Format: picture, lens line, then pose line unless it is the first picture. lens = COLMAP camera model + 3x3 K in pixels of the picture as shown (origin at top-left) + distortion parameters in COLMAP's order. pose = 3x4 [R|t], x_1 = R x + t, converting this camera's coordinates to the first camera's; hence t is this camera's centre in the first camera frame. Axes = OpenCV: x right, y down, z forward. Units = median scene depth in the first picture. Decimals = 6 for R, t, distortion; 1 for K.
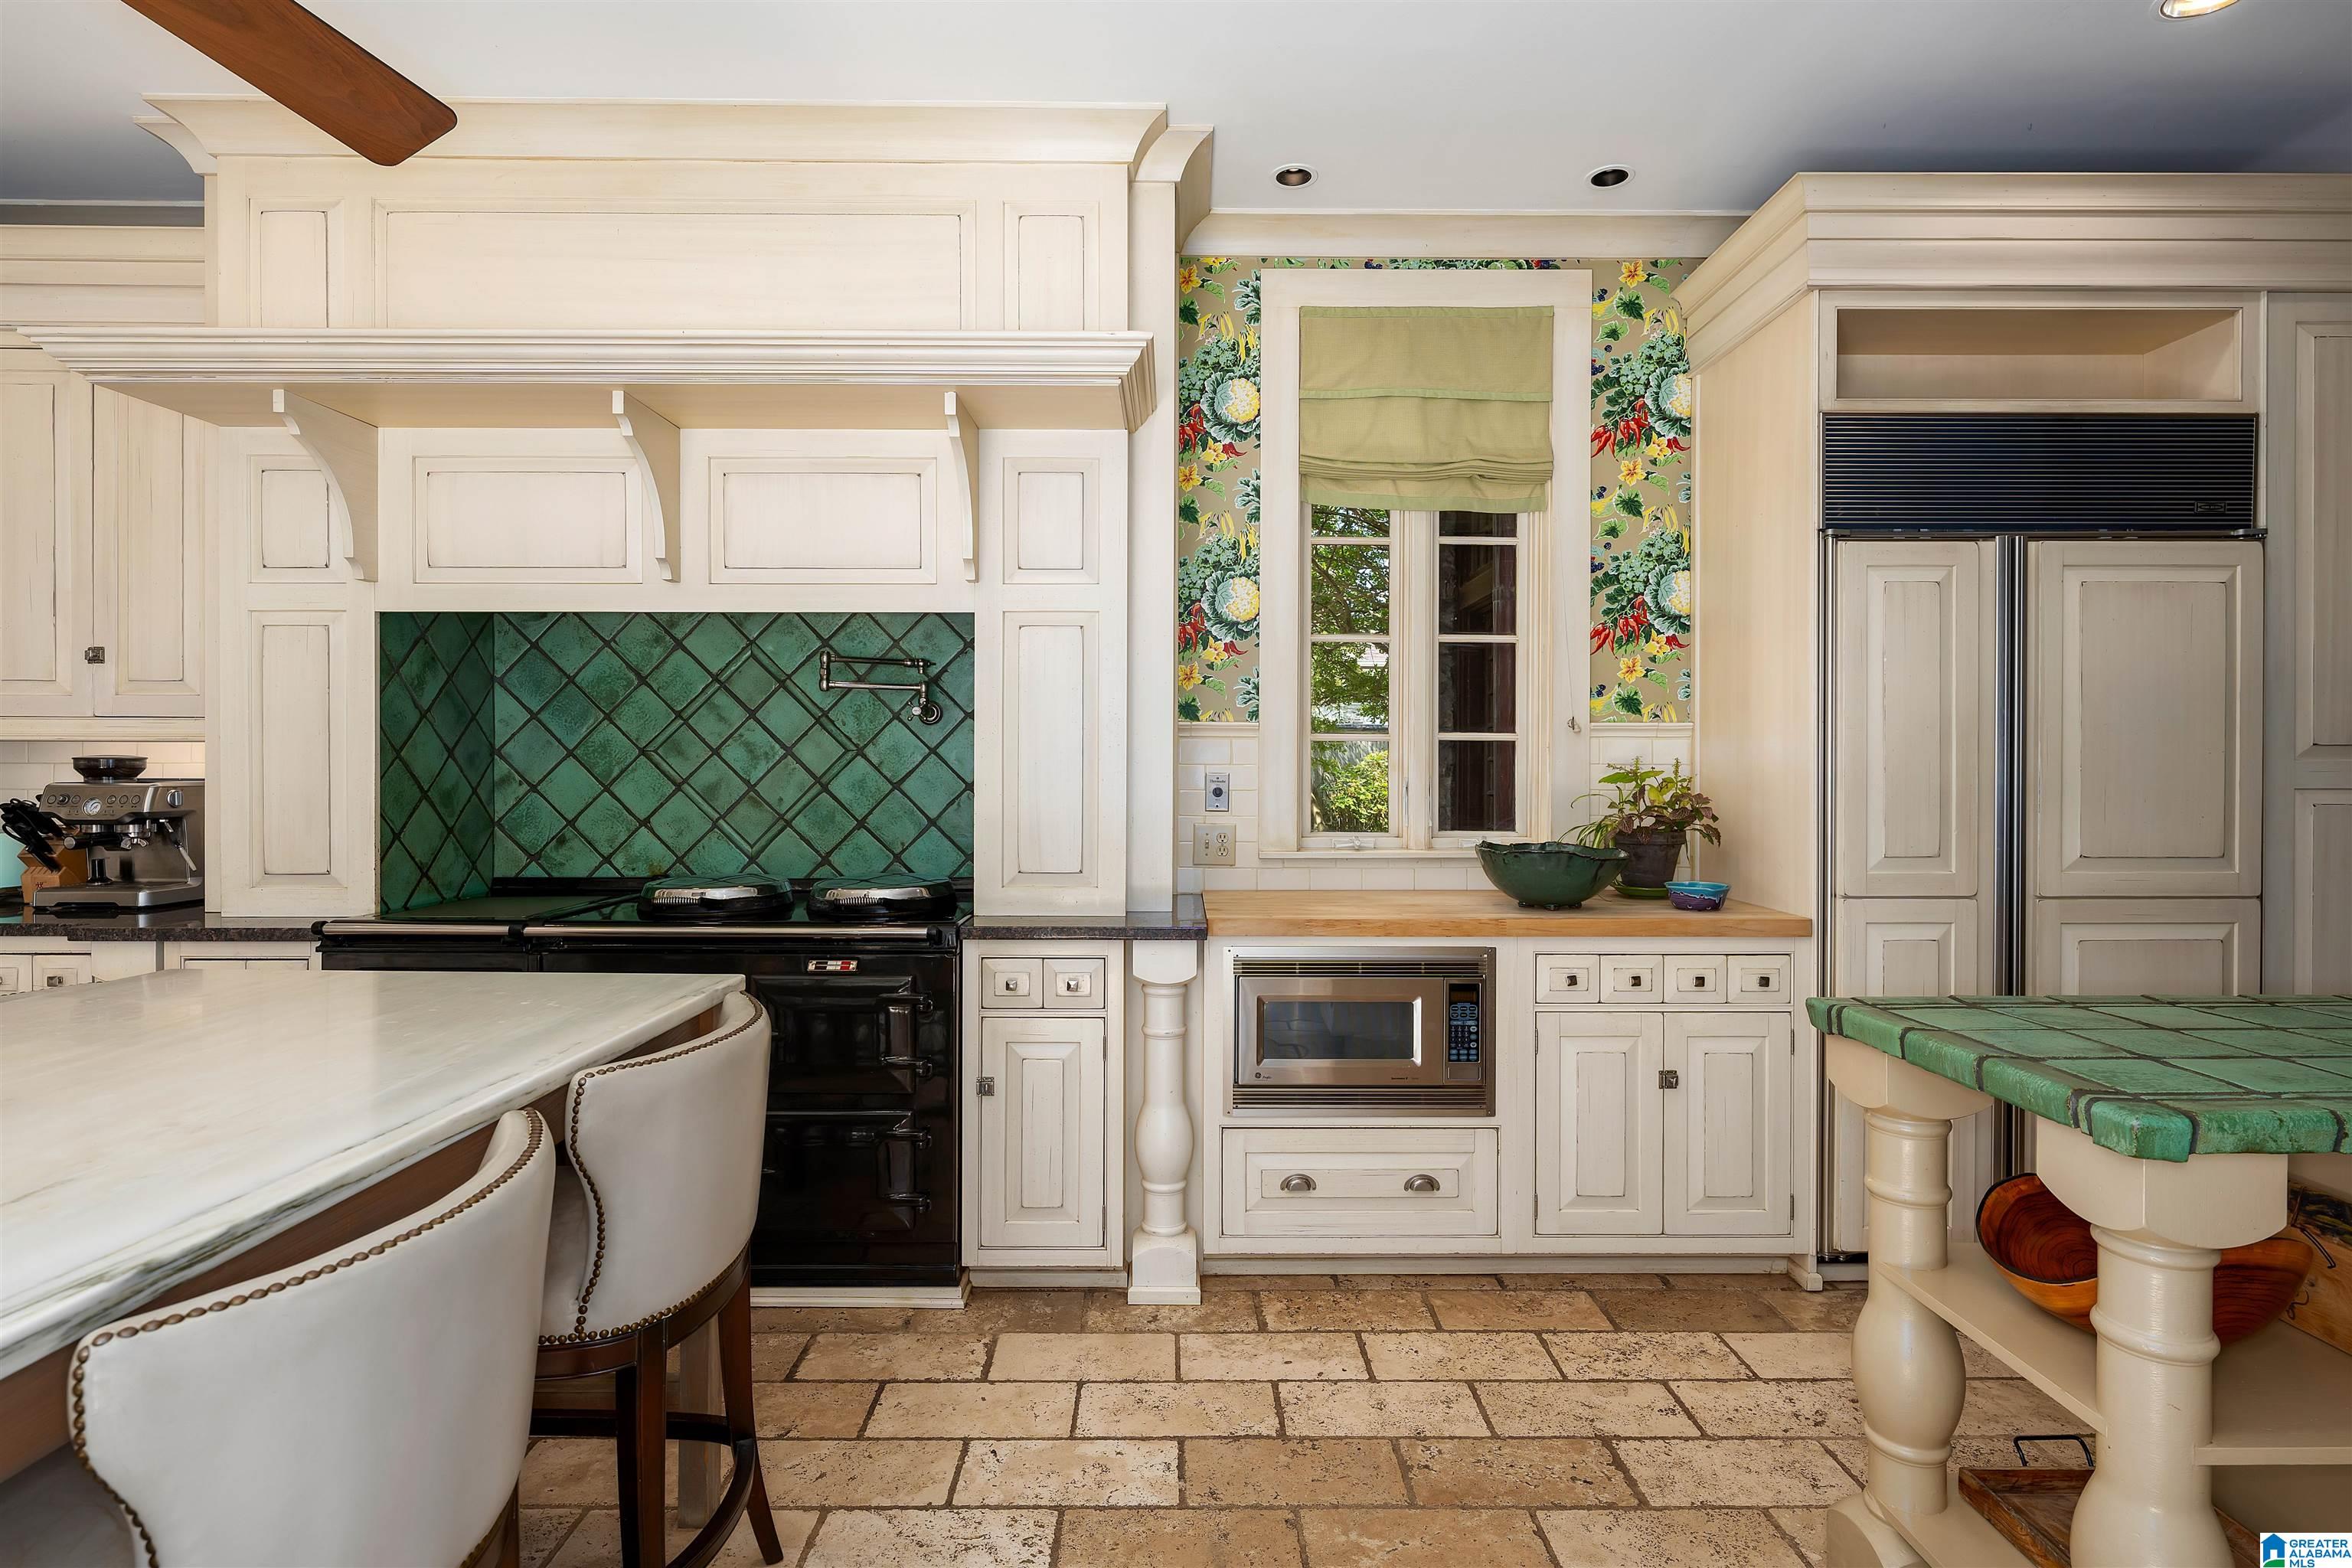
lens RADIAL K [[1168.0, 0, 1171.5], [0, 1168.0, 767.5], [0, 0, 1]] dist [0.003208, -0.001043]
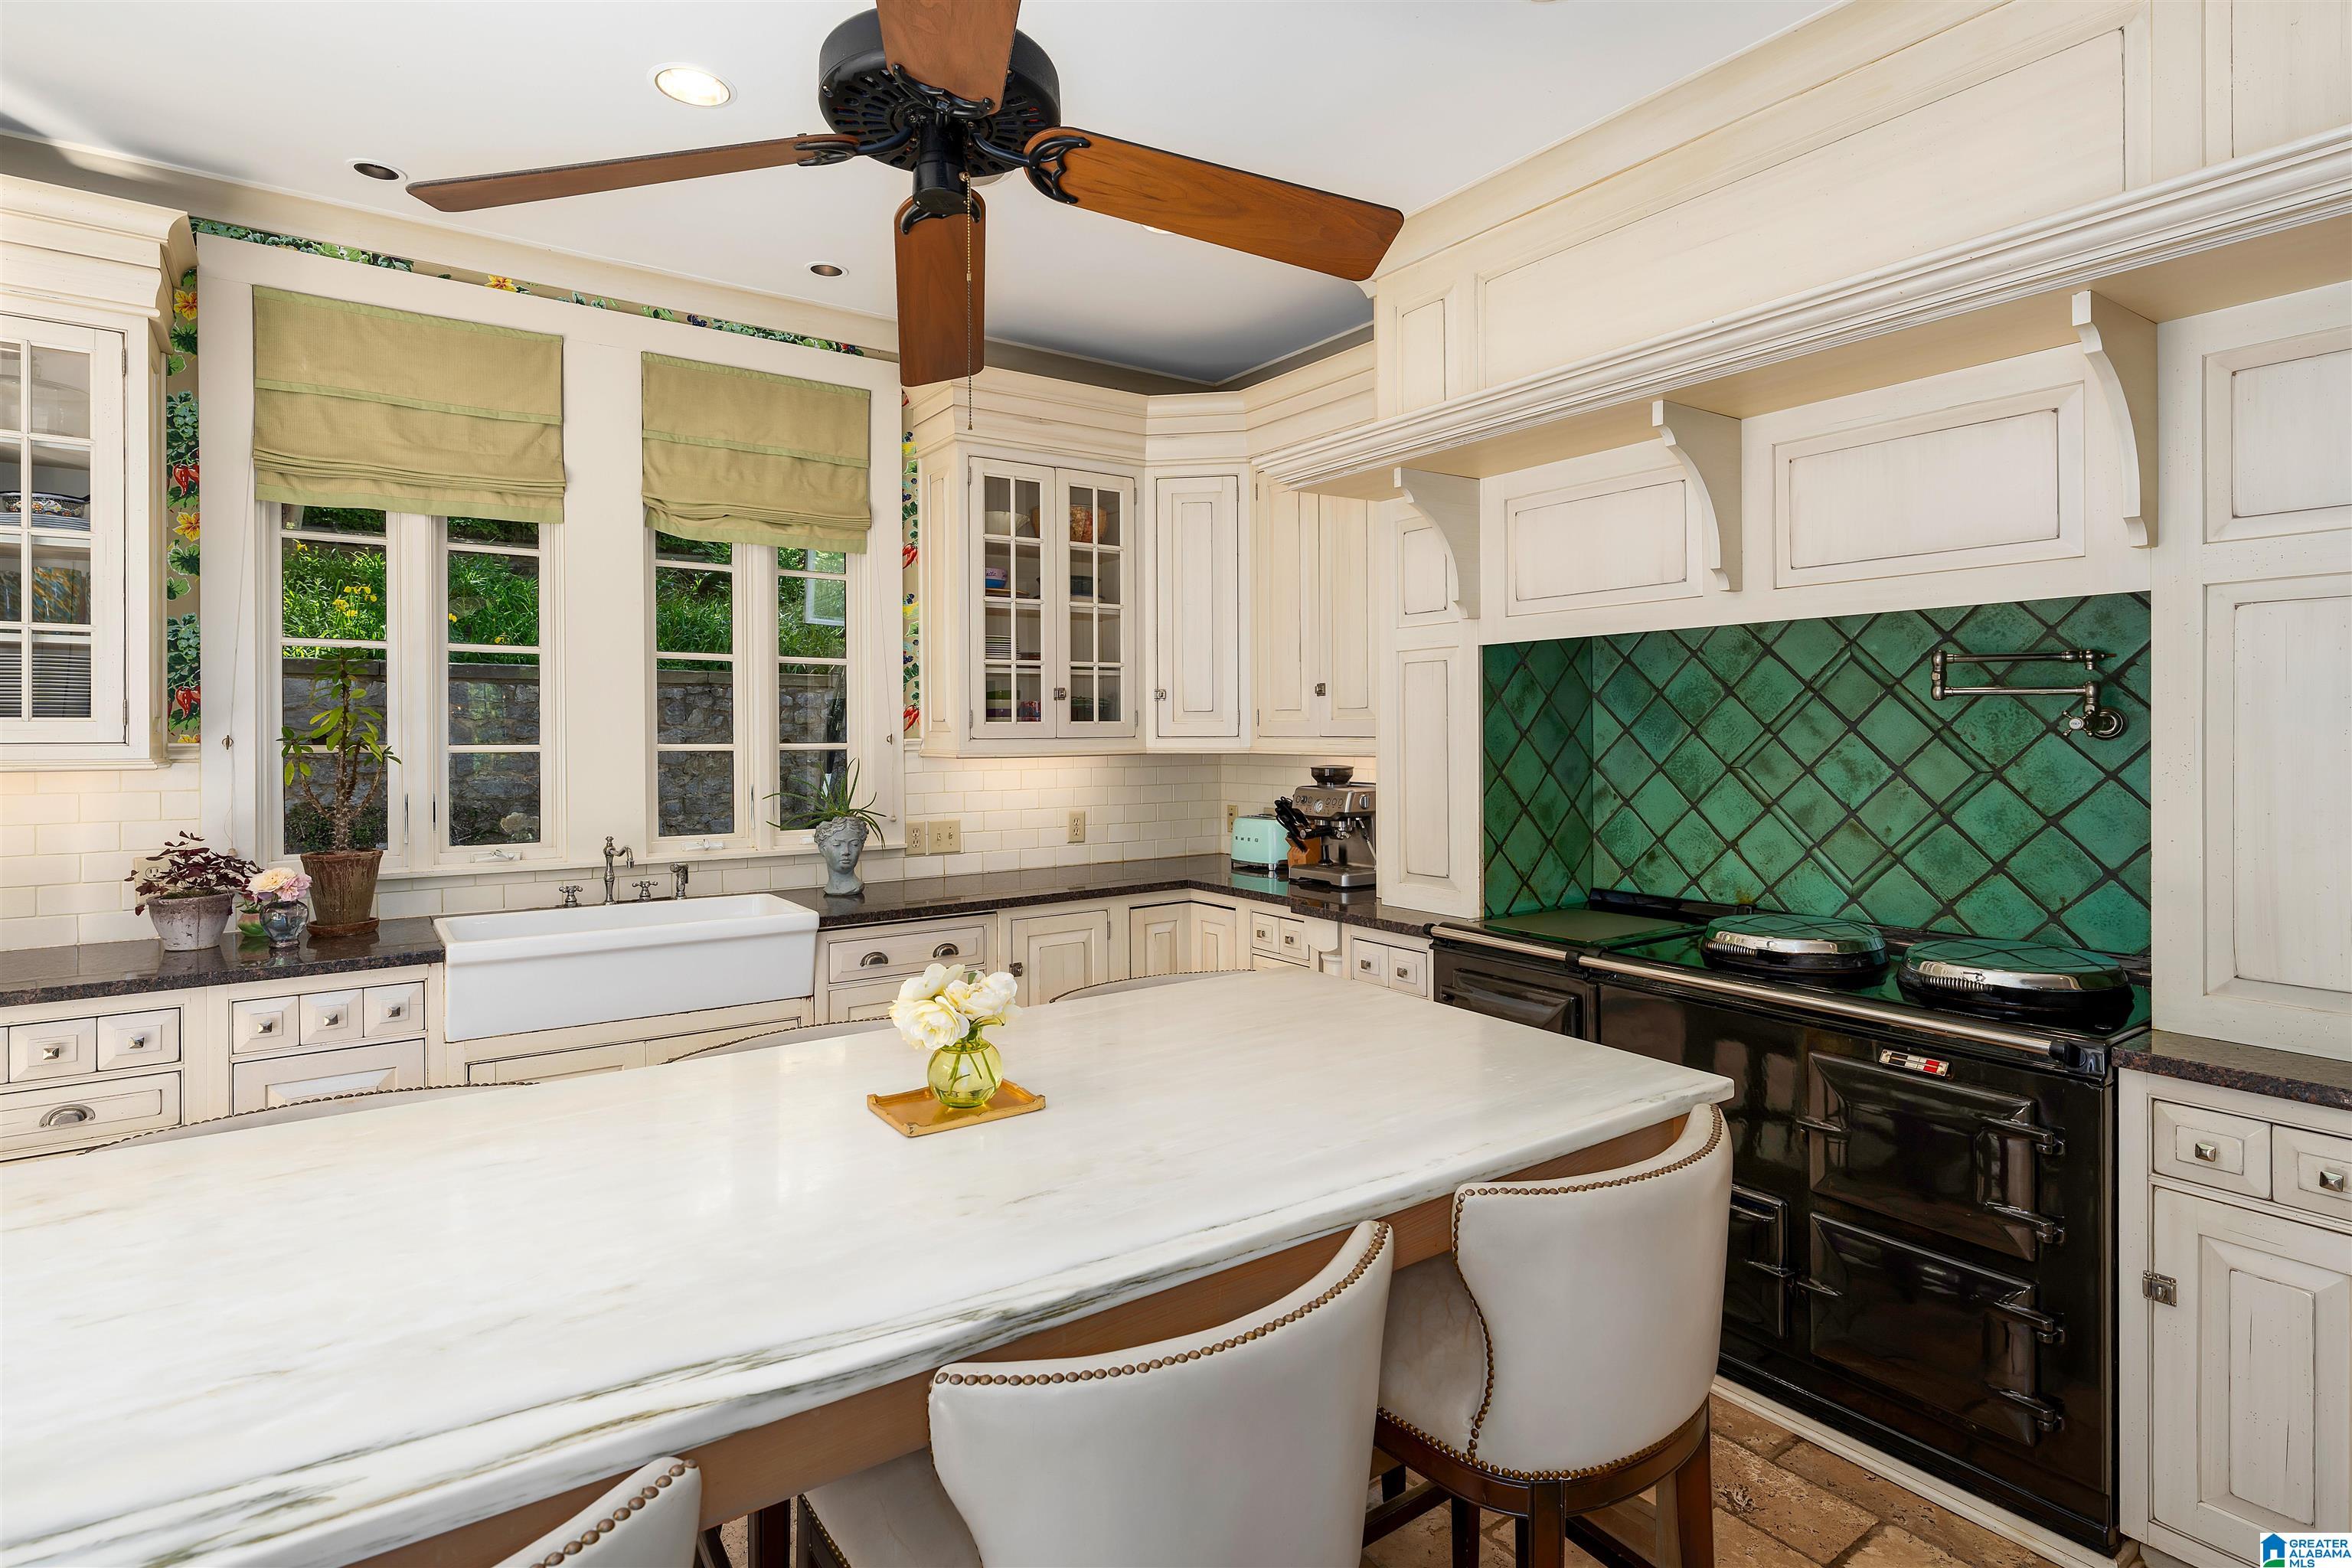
lens RADIAL K [[1168.0, 0, 1196.0], [0, 1168.0, 732.3], [0, 0, 1]] dist [0.003208, -0.001043]
pose [[0.579040, -0.003235, -0.815293, 0.069320], [0.006060, 0.999982, 0.000336, -0.052967], [0.815277, -0.005135, 0.579049, 0.137625]]
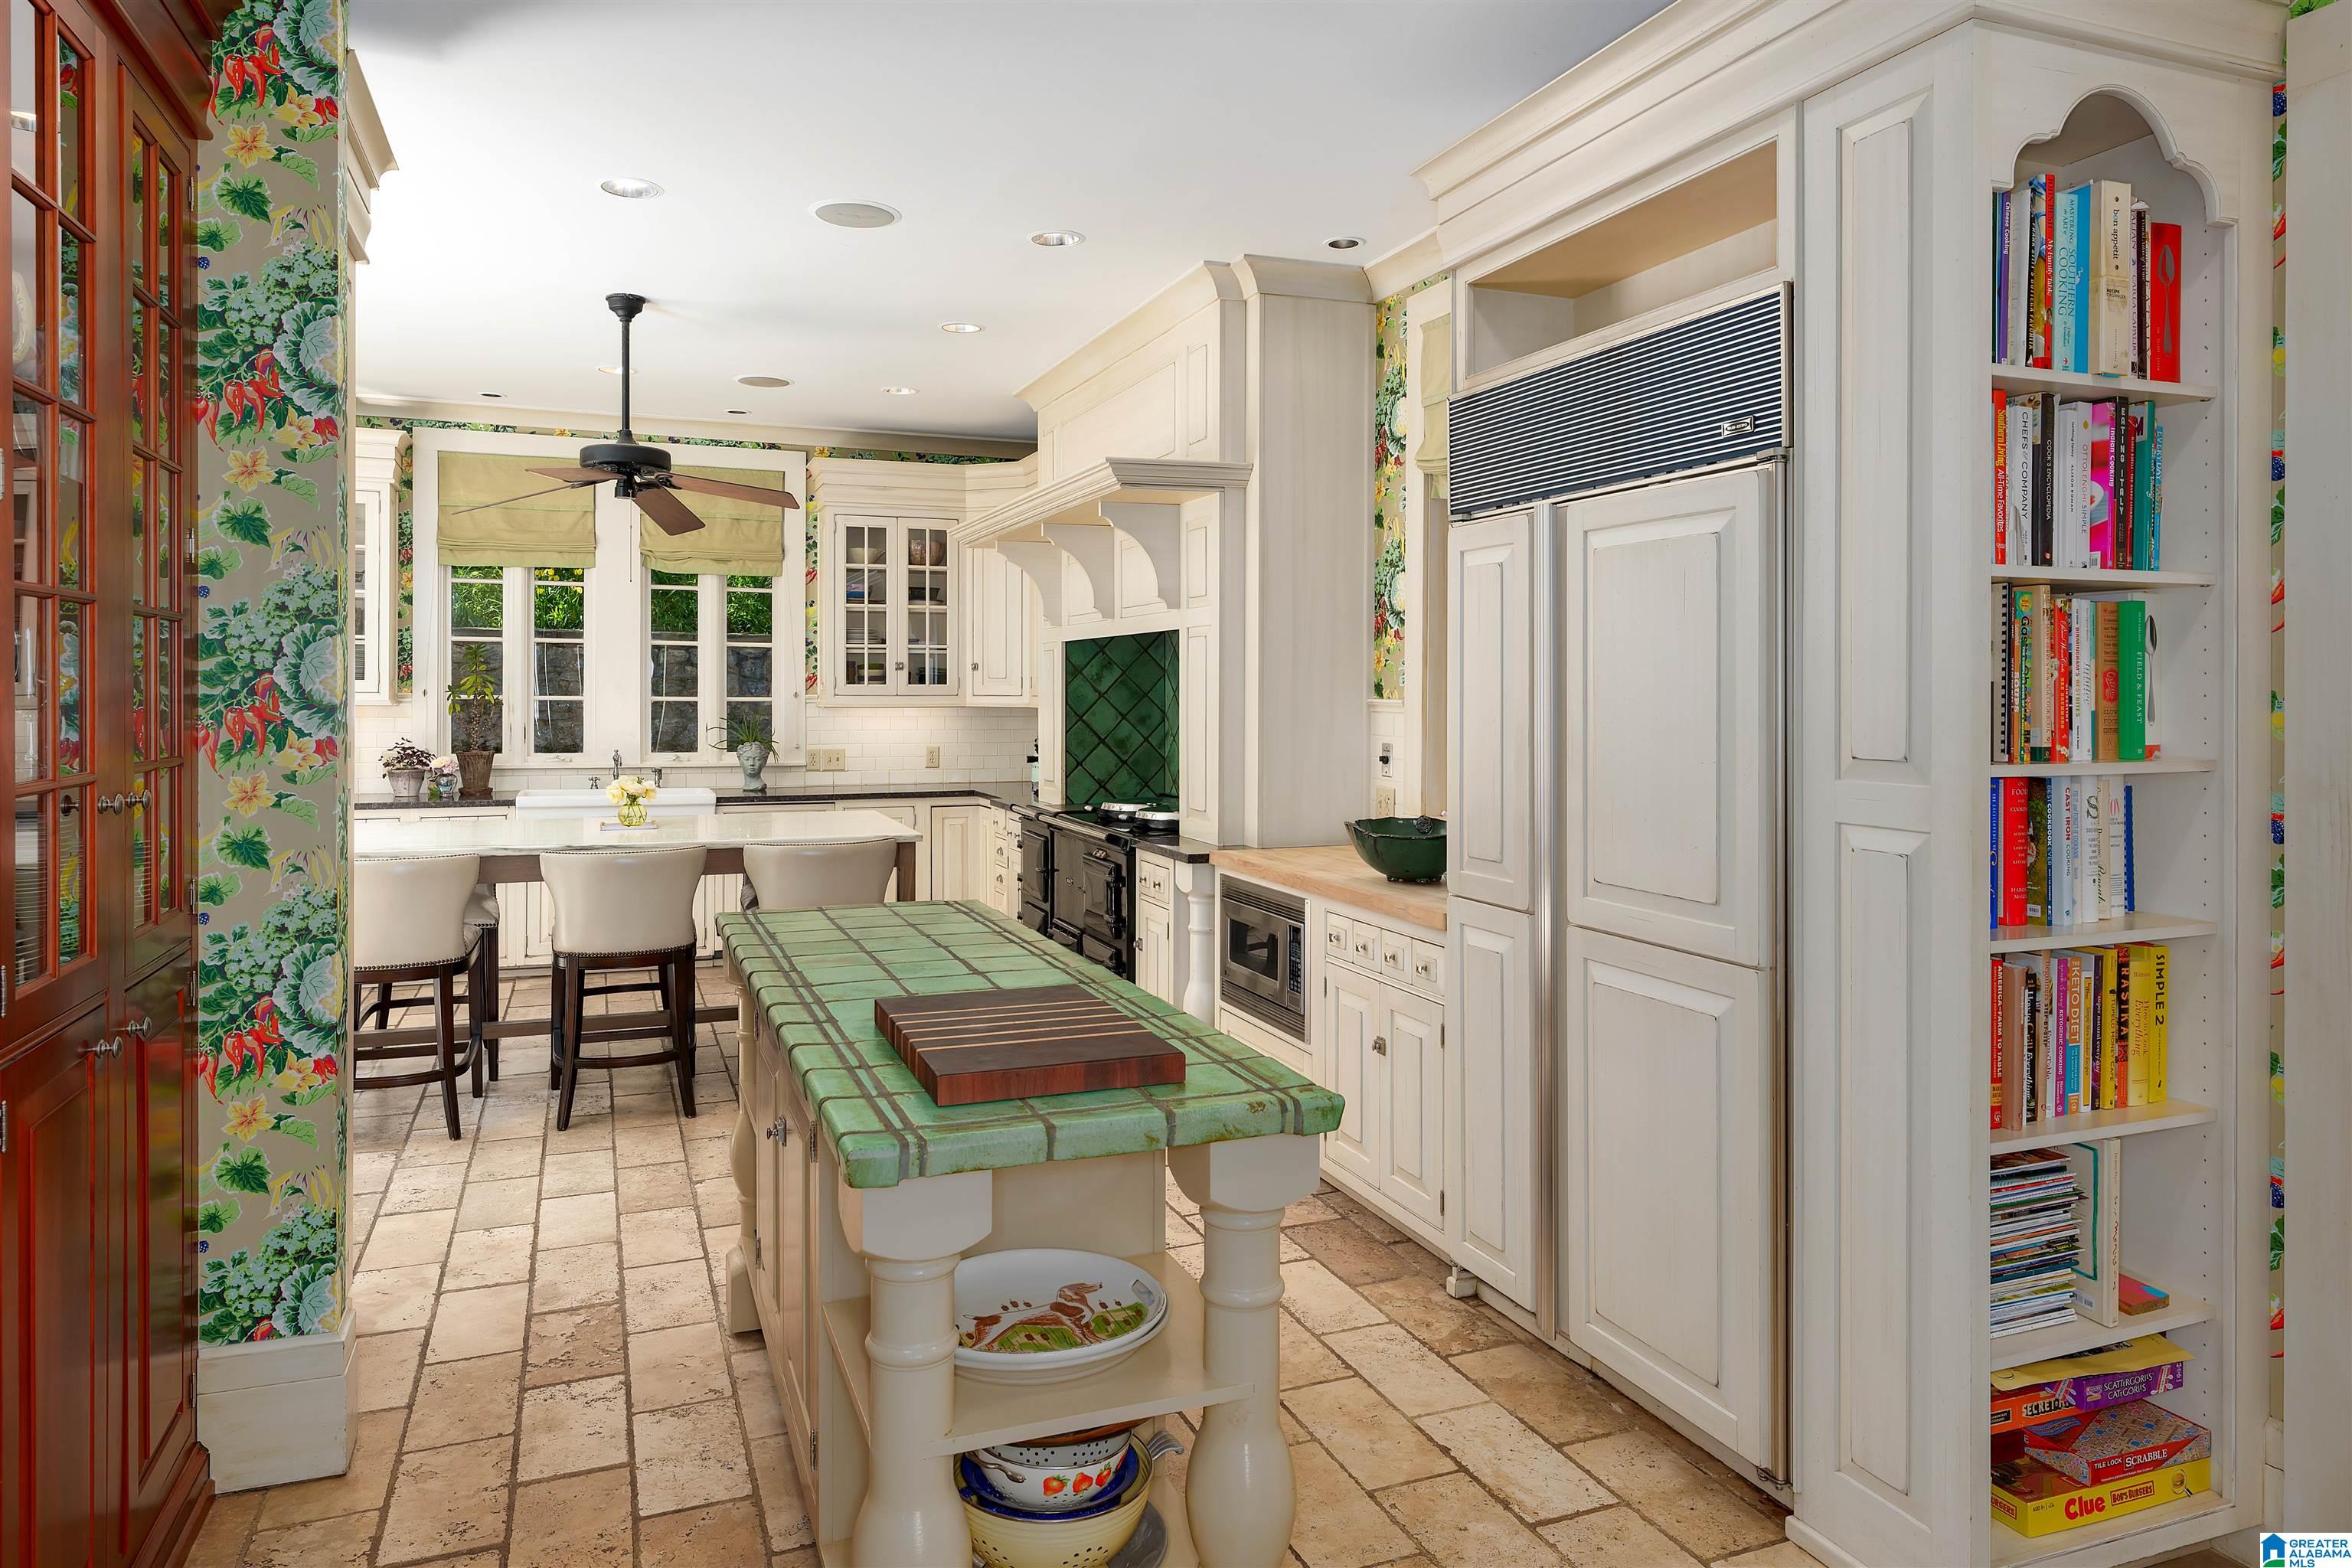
lens RADIAL K [[1473.9, 0, 1185.8], [0, 1473.9, 688.6], [0, 0, 1]] dist [0.023155, -0.001367]
pose [[0.362918, -0.001336, -0.931820, 1.564982], [-0.002088, 0.999995, -0.002247, -0.053675], [0.931819, 0.002761, 0.362913, 0.332881]]
